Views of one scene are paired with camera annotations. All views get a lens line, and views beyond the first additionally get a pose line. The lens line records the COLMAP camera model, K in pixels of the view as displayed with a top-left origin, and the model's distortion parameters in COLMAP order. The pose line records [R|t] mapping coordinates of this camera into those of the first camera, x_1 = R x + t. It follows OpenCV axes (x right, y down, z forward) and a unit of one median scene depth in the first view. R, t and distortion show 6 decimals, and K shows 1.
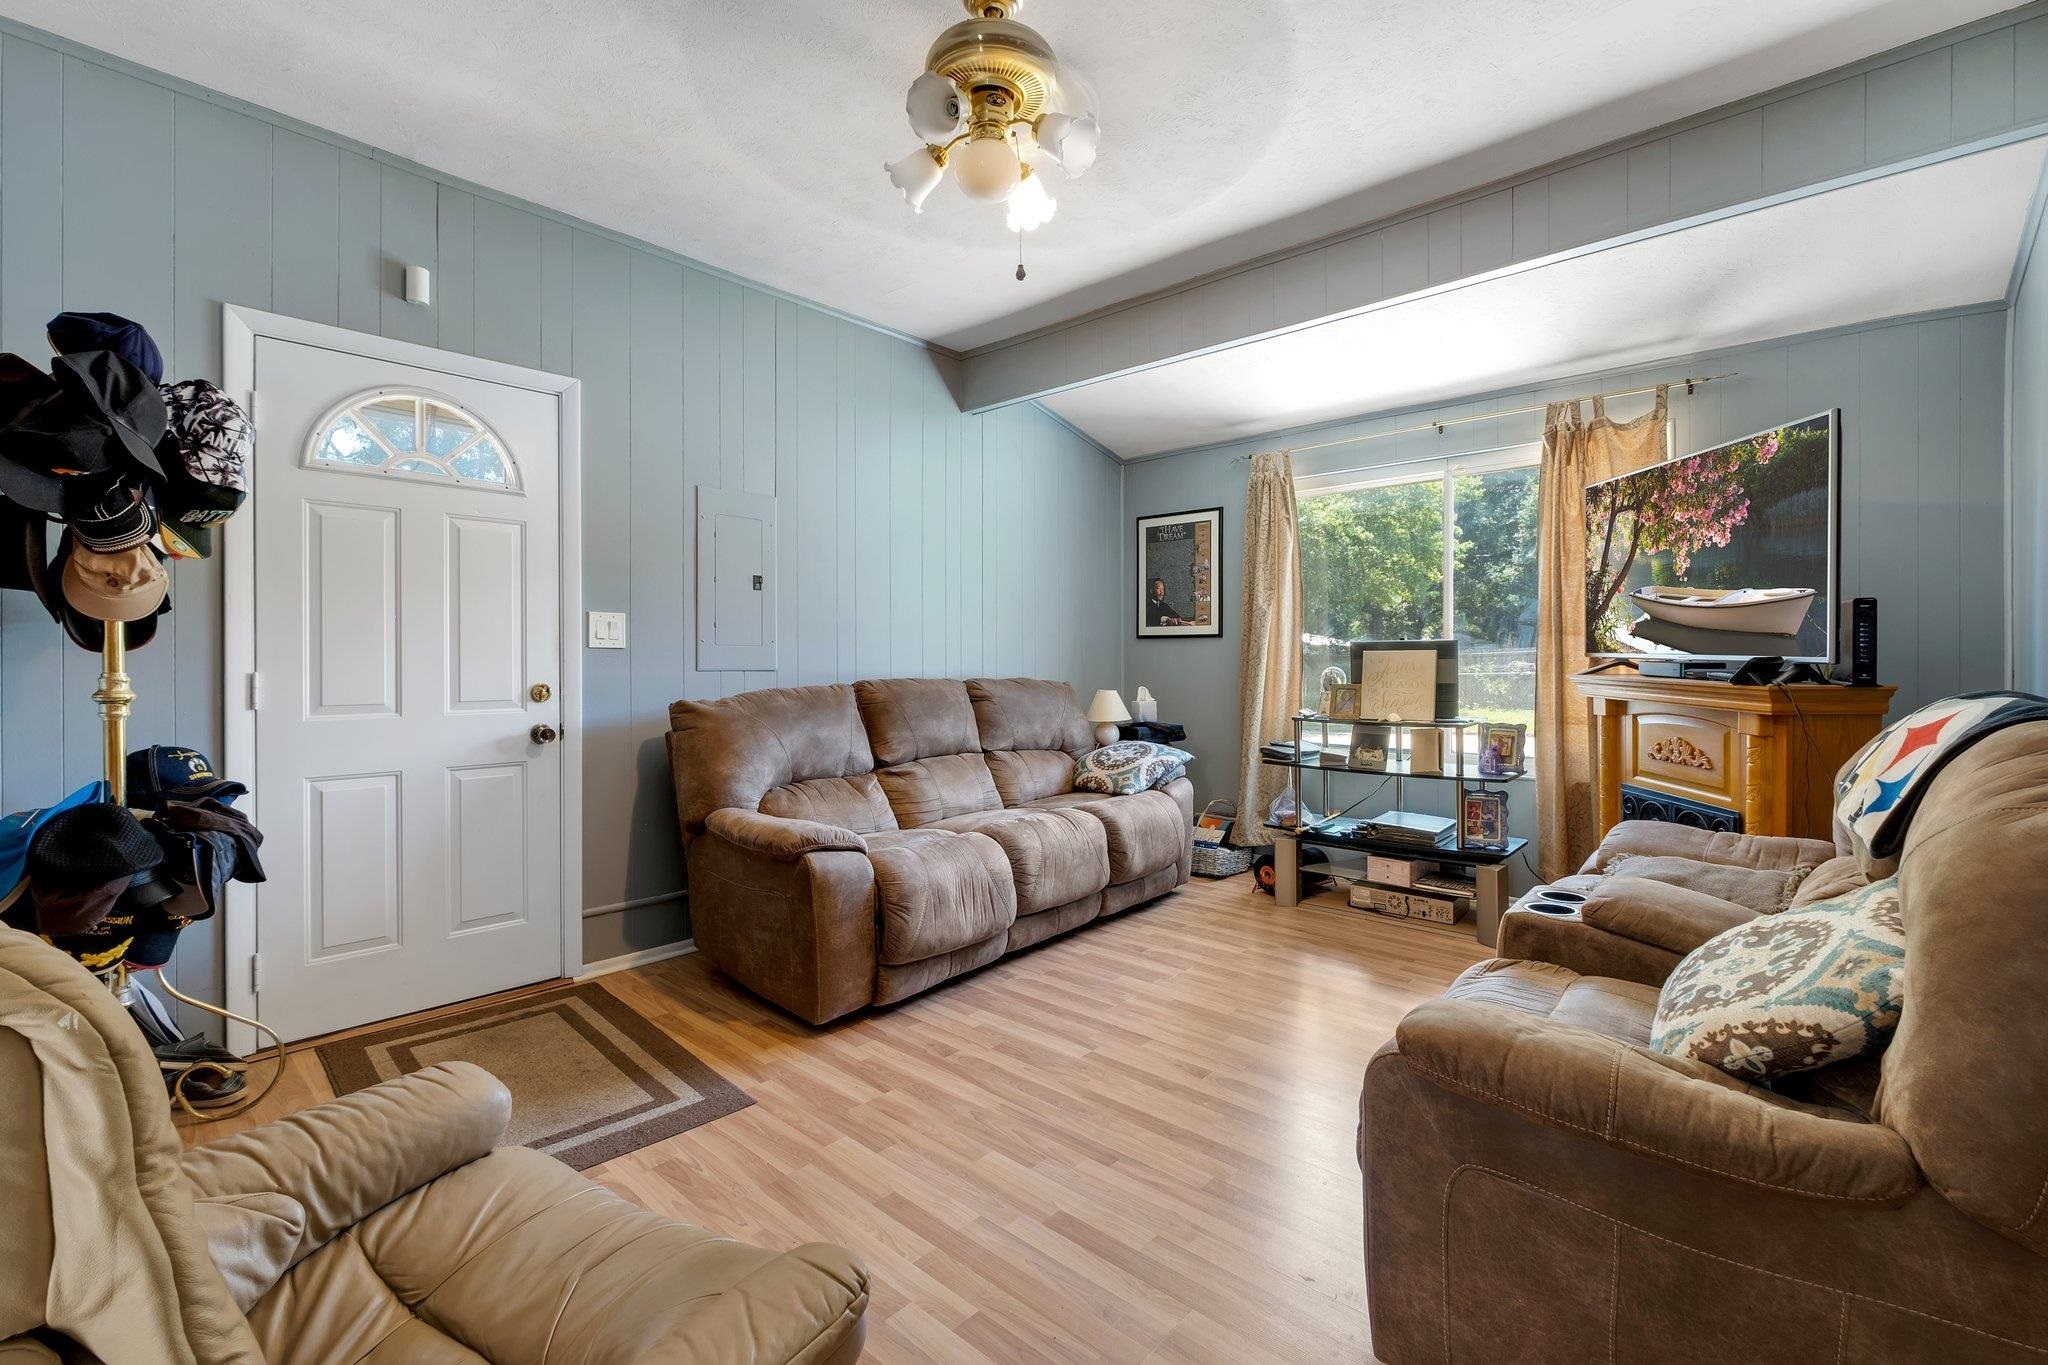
lens RADIAL K [[897.5, 0, 1028.9], [0, 897.5, 669.7], [0, 0, 1]] dist [-0.007205, 0.000770]
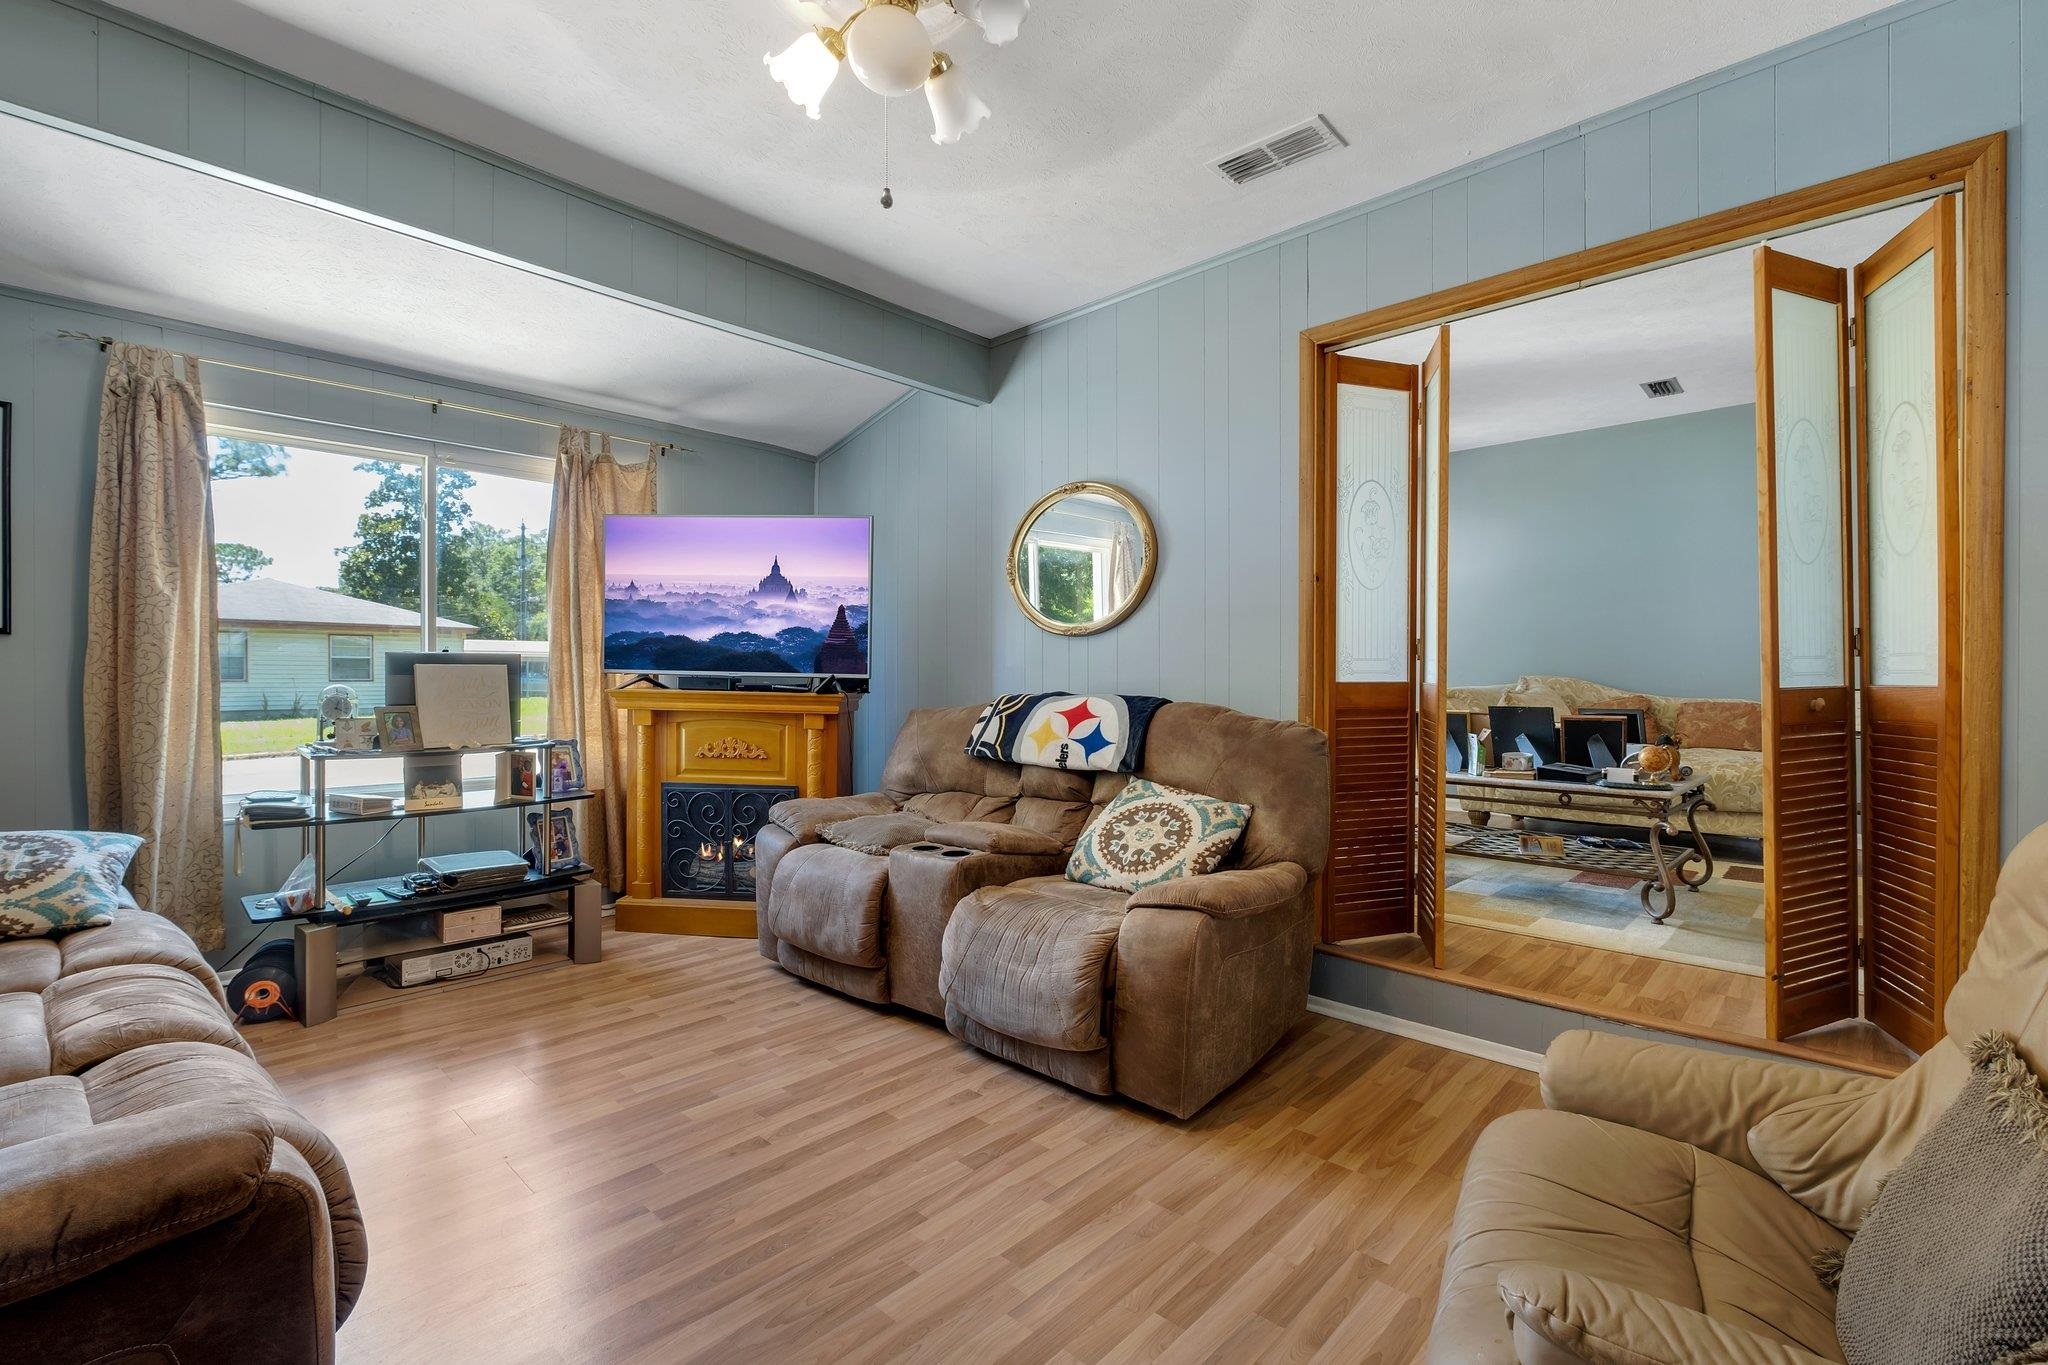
lens RADIAL K [[897.5, 0, 1031.9], [0, 897.5, 686.1], [0, 0, 1]] dist [-0.007205, 0.000770]
pose [[0.016821, -0.009113, 0.999817, -0.548740], [0.007878, 0.999929, 0.008982, -0.004821], [-0.999827, 0.007726, 0.016892, 0.572455]]
